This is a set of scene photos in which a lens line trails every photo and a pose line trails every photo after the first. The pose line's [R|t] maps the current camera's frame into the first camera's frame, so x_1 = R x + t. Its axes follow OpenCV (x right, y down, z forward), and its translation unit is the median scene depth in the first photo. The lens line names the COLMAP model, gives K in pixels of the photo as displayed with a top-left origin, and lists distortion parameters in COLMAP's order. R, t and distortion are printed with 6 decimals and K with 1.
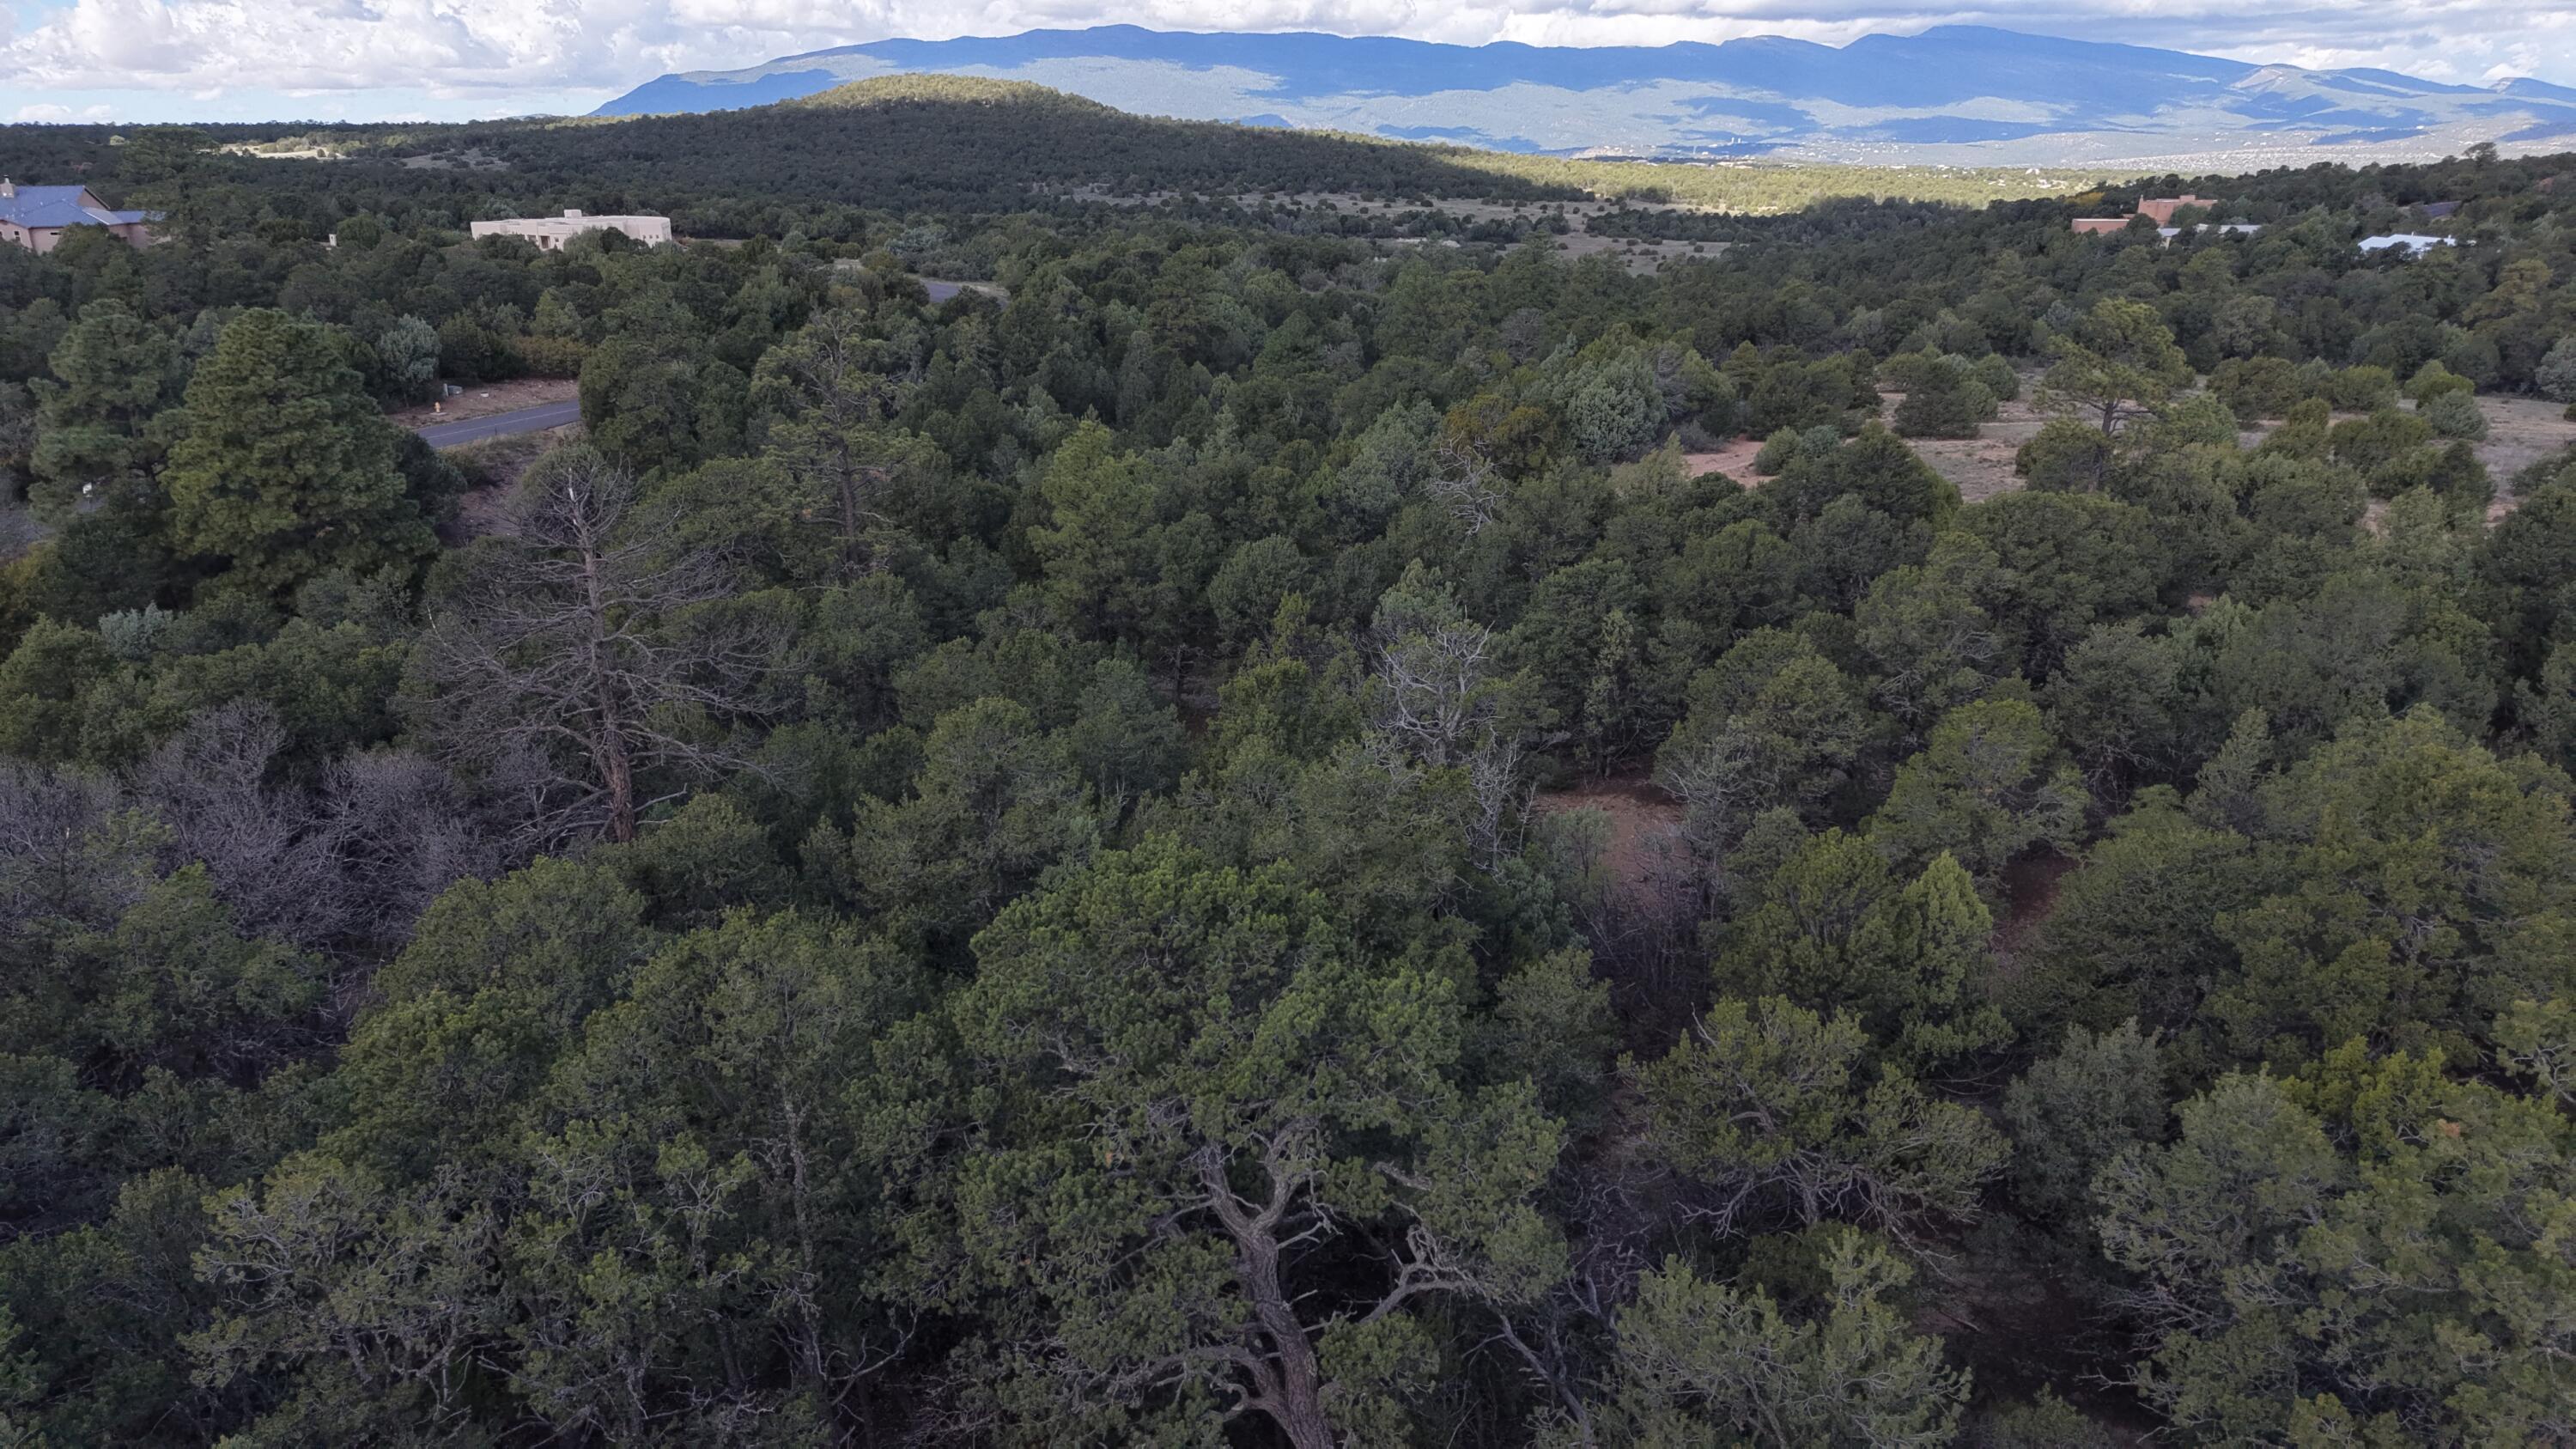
lens RADIAL K [[1725.6, 0, 1283.0], [0, 1725.6, 715.0], [0, 0, 1]] dist [0.035079, -0.035768]
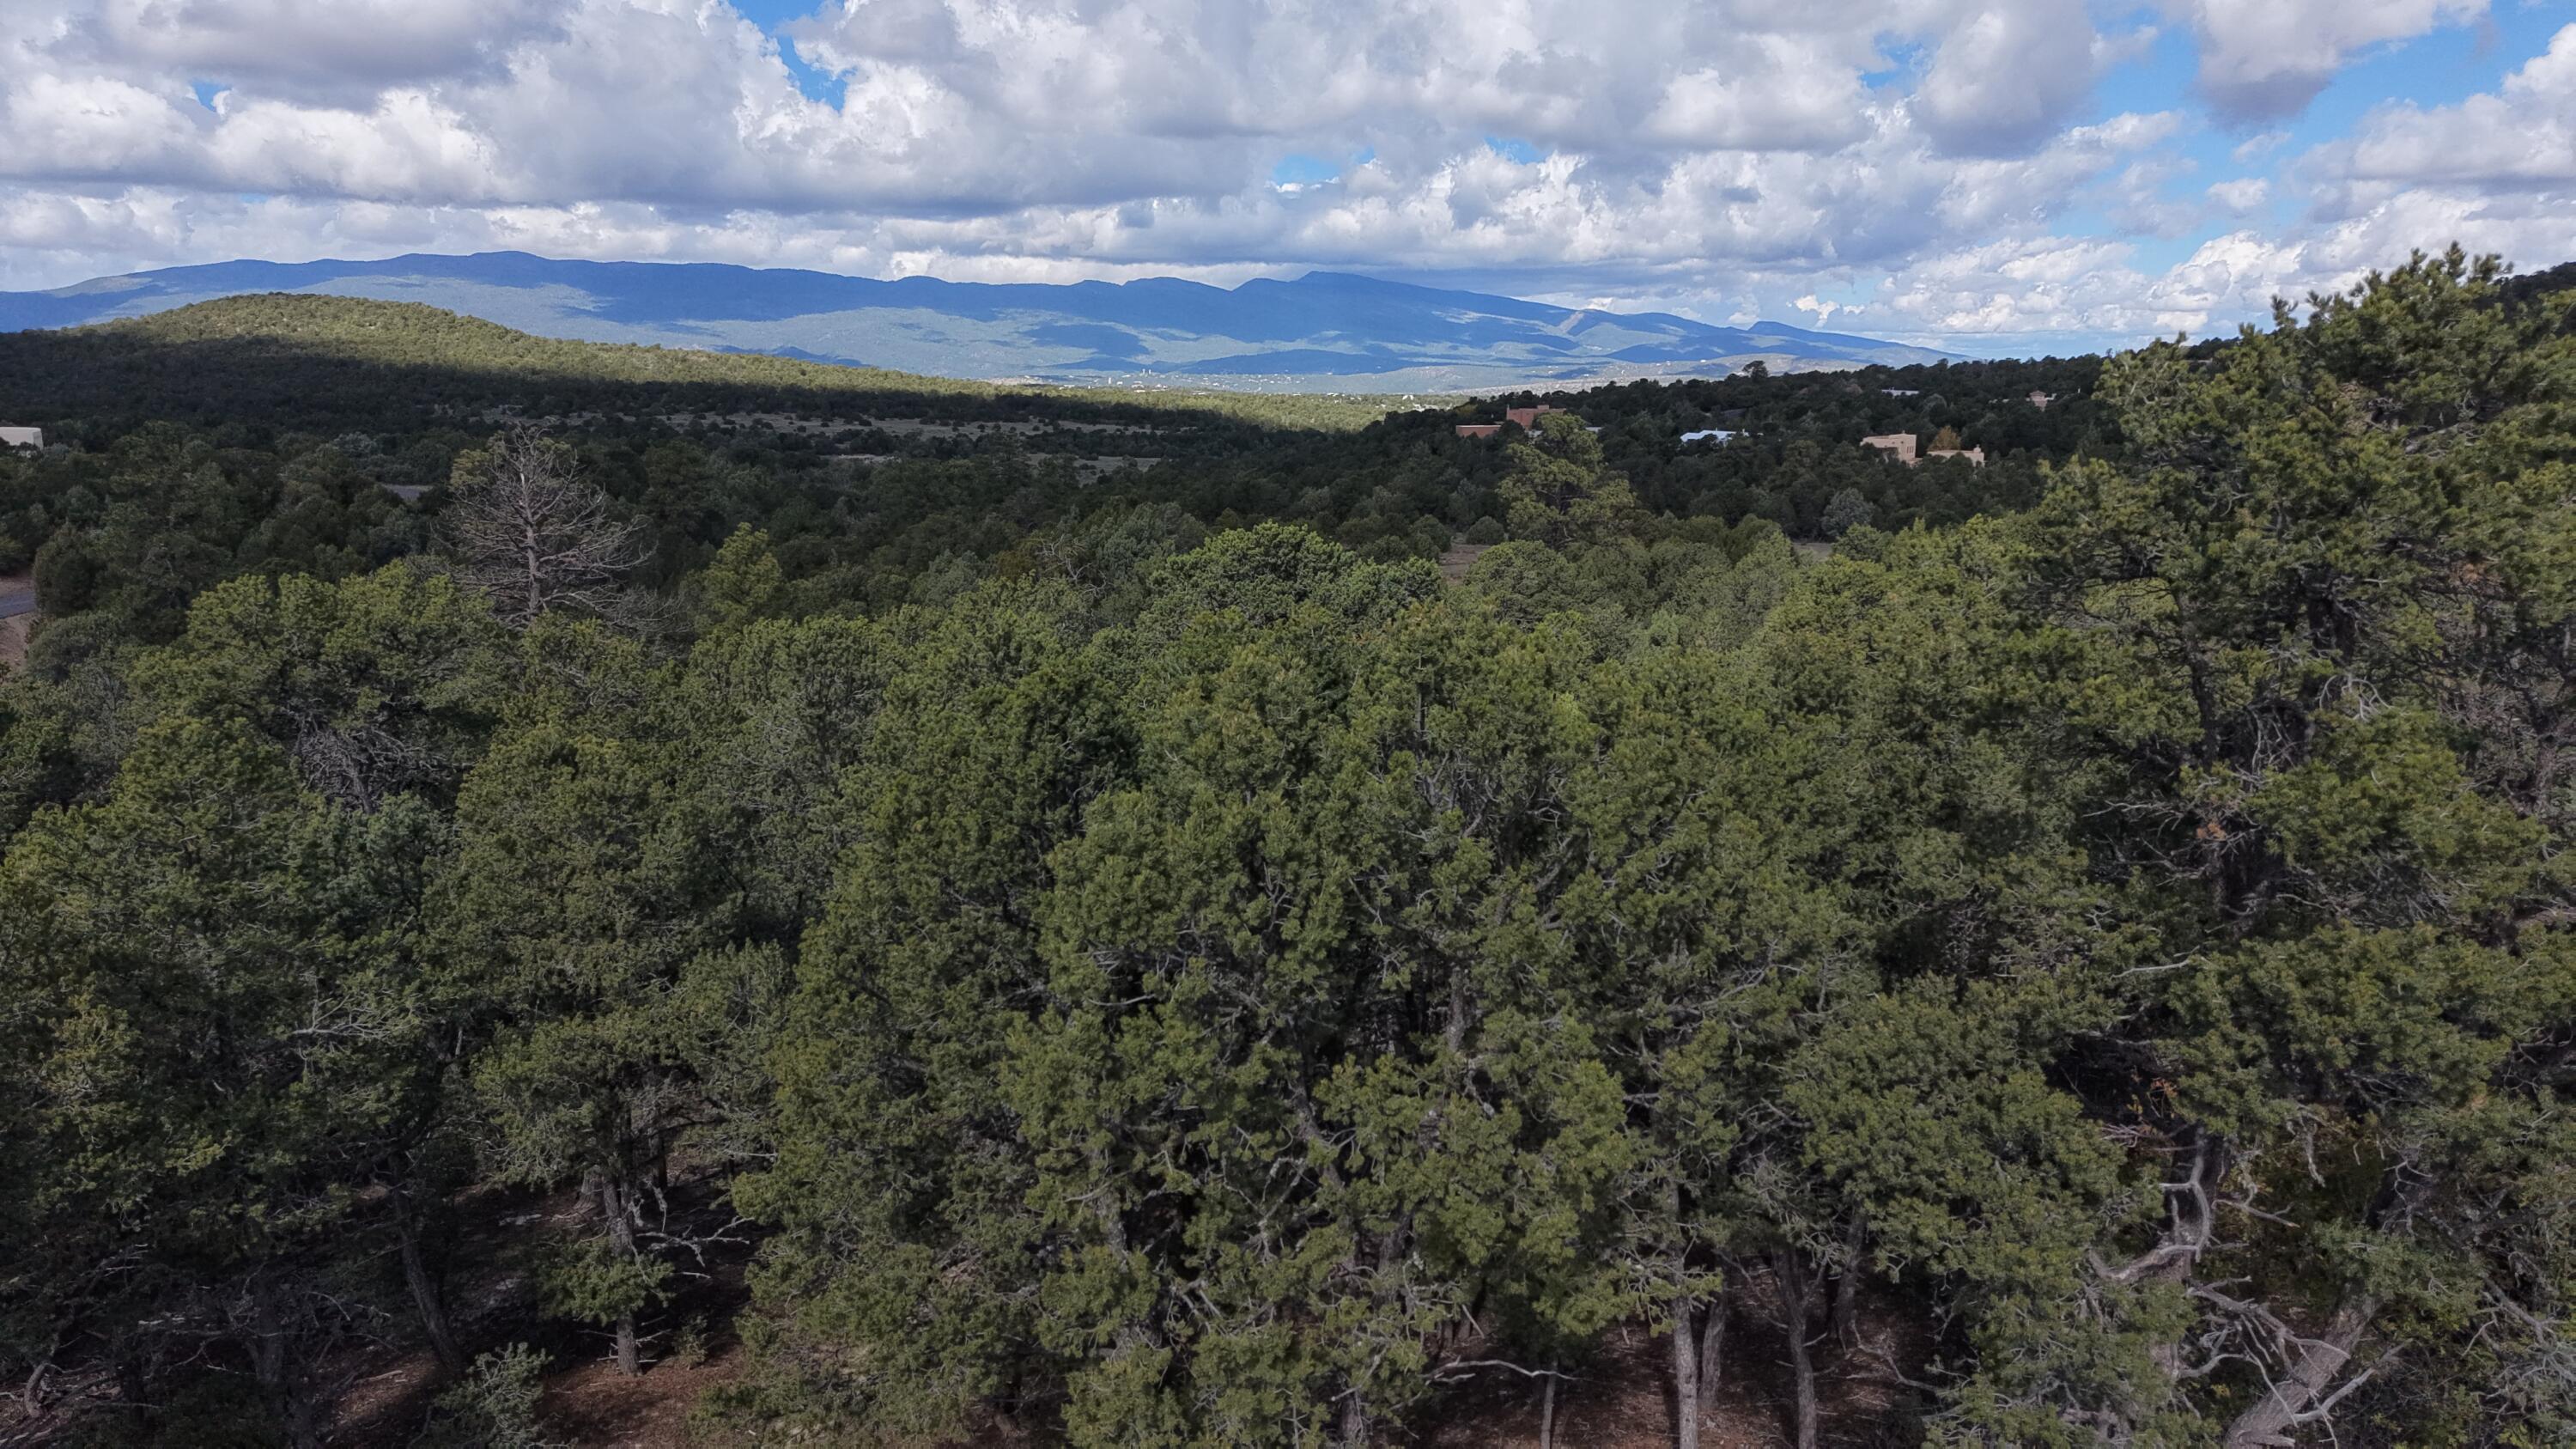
lens RADIAL K [[1725.6, 0, 1285.3], [0, 1725.6, 722.5], [0, 0, 1]] dist [0.035079, -0.035768]
pose [[0.948285, -0.061818, 0.311343, -0.113369], [0.098542, 0.989723, -0.103628, 0.088756], [-0.301738, 0.128949, 0.944630, -0.121289]]
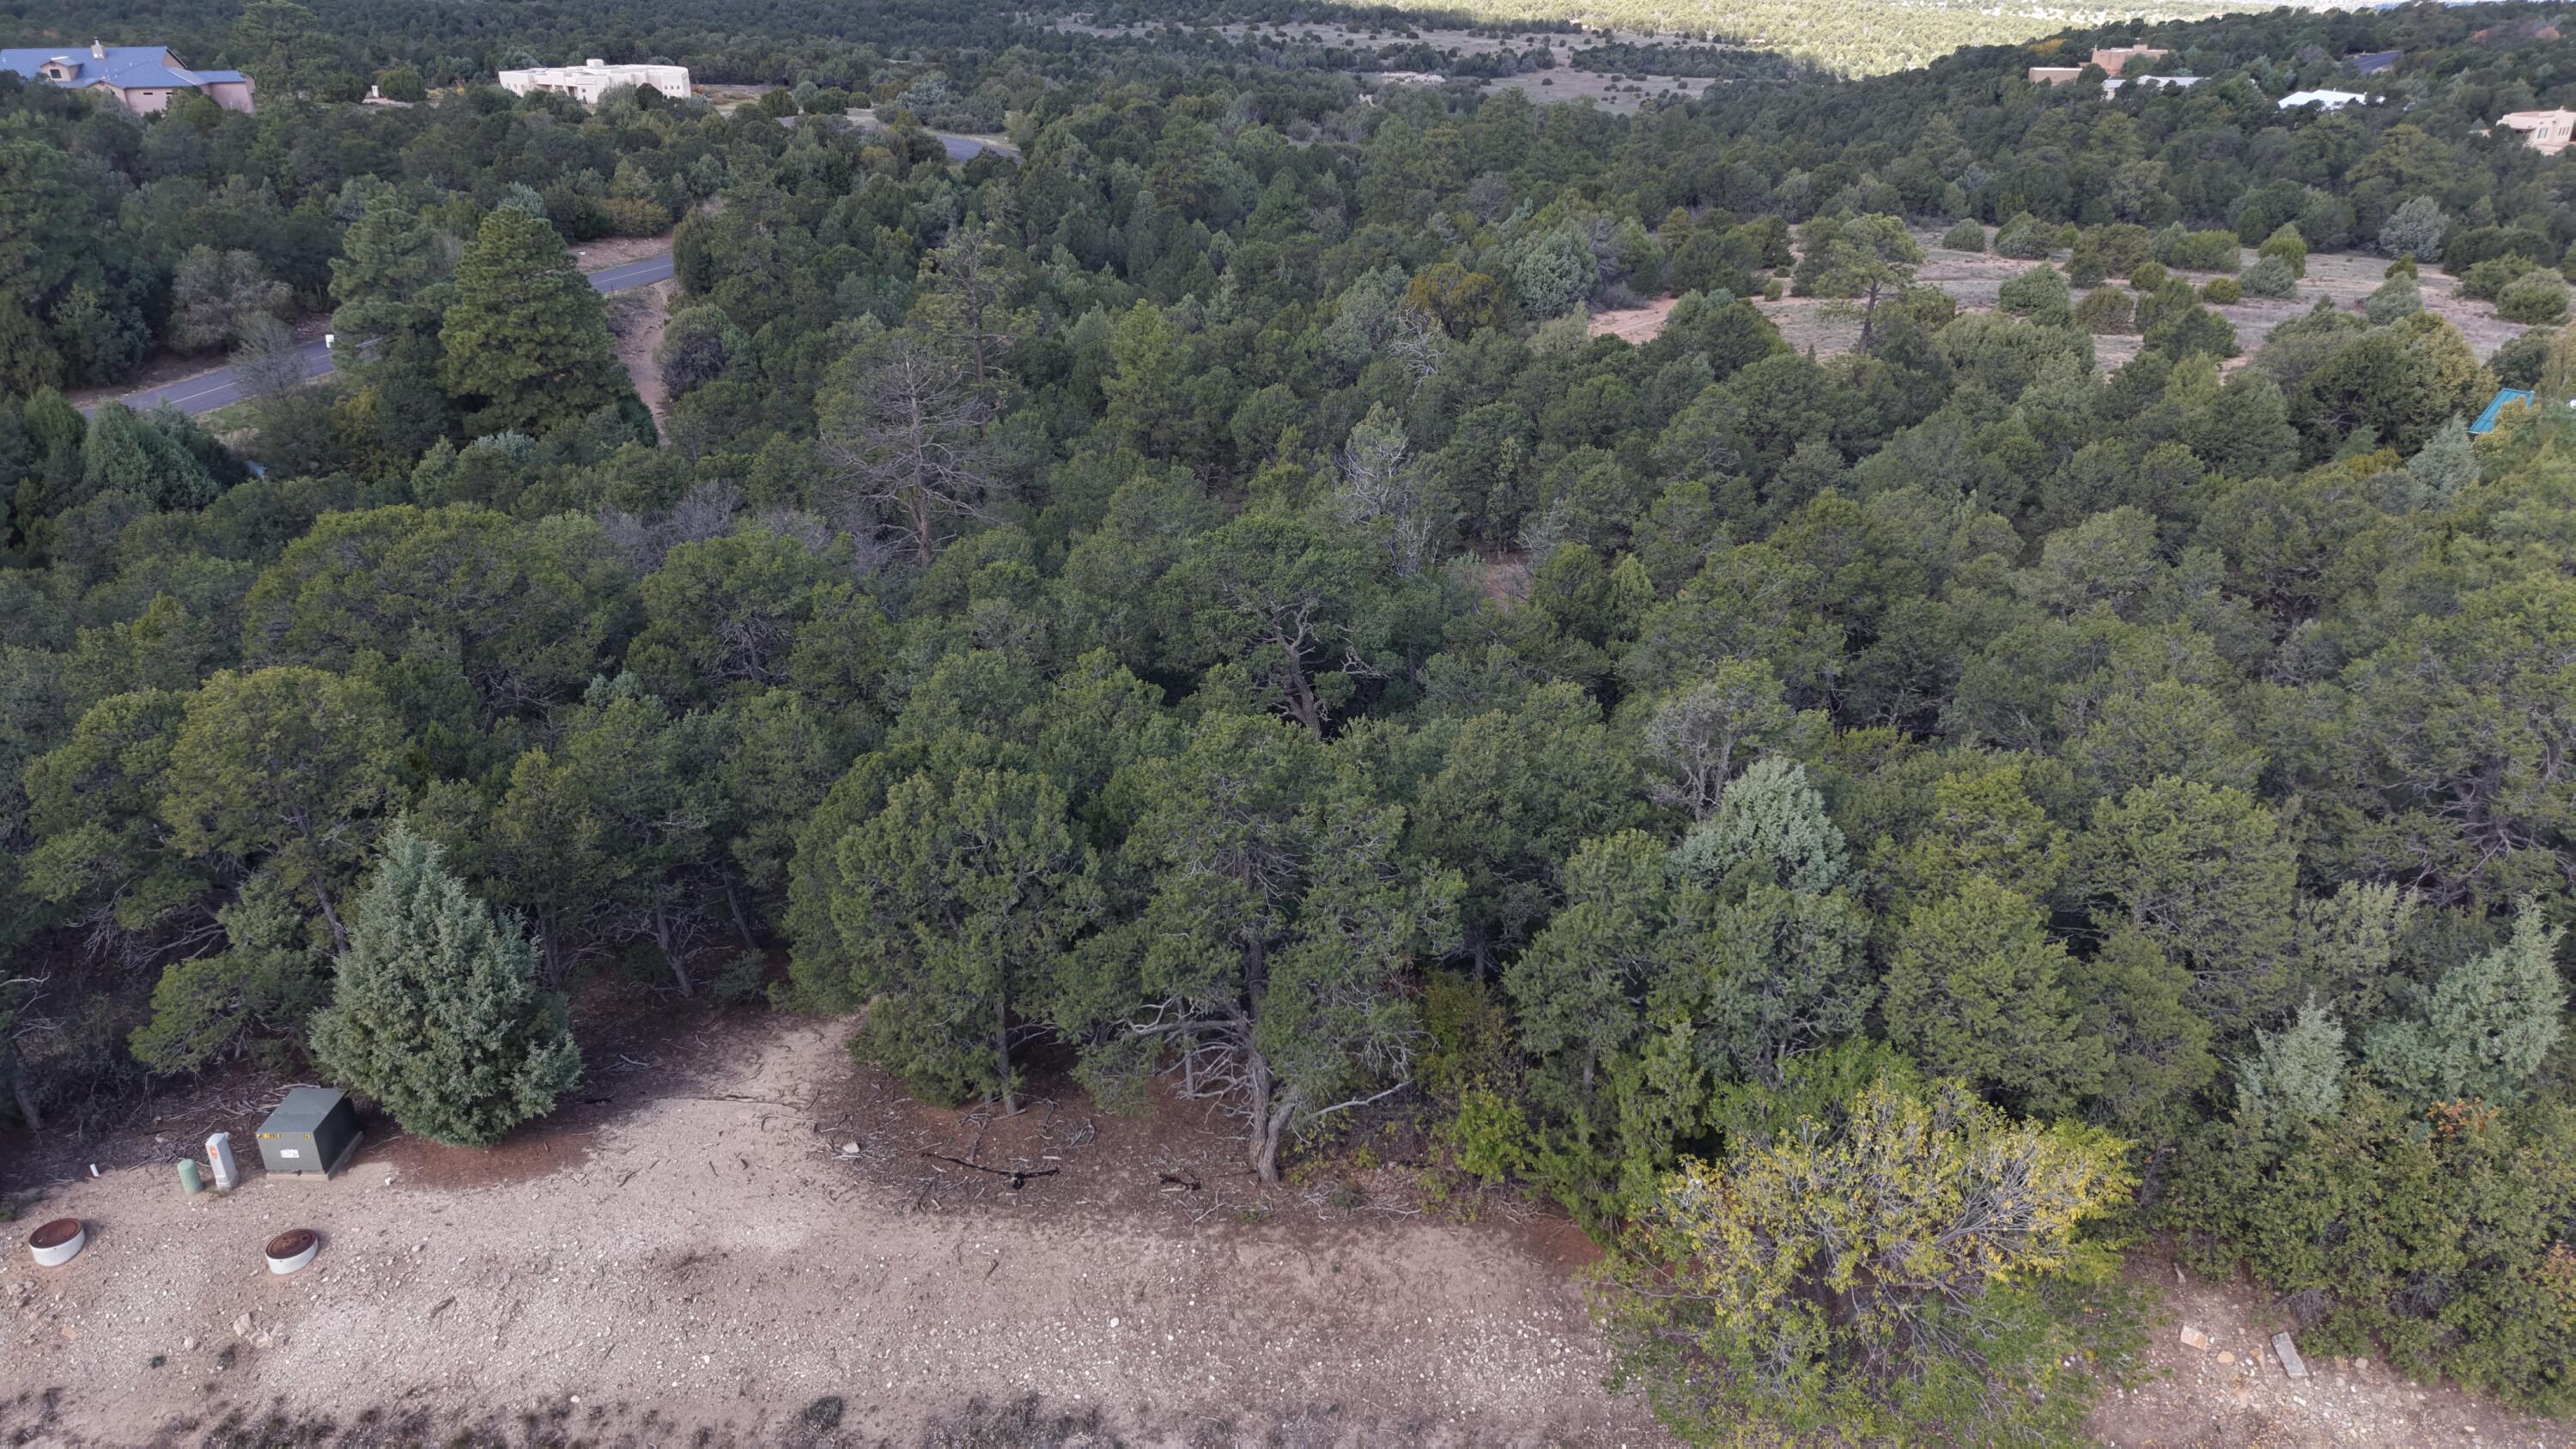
lens RADIAL K [[1725.6, 0, 1286.8], [0, 1725.6, 731.9], [0, 0, 1]] dist [0.035079, -0.035768]
pose [[0.999932, -0.000103, 0.011676, -0.010783], [-0.001068, 0.994957, 0.100295, 0.029487], [-0.011627, -0.100301, 0.994889, -0.342876]]
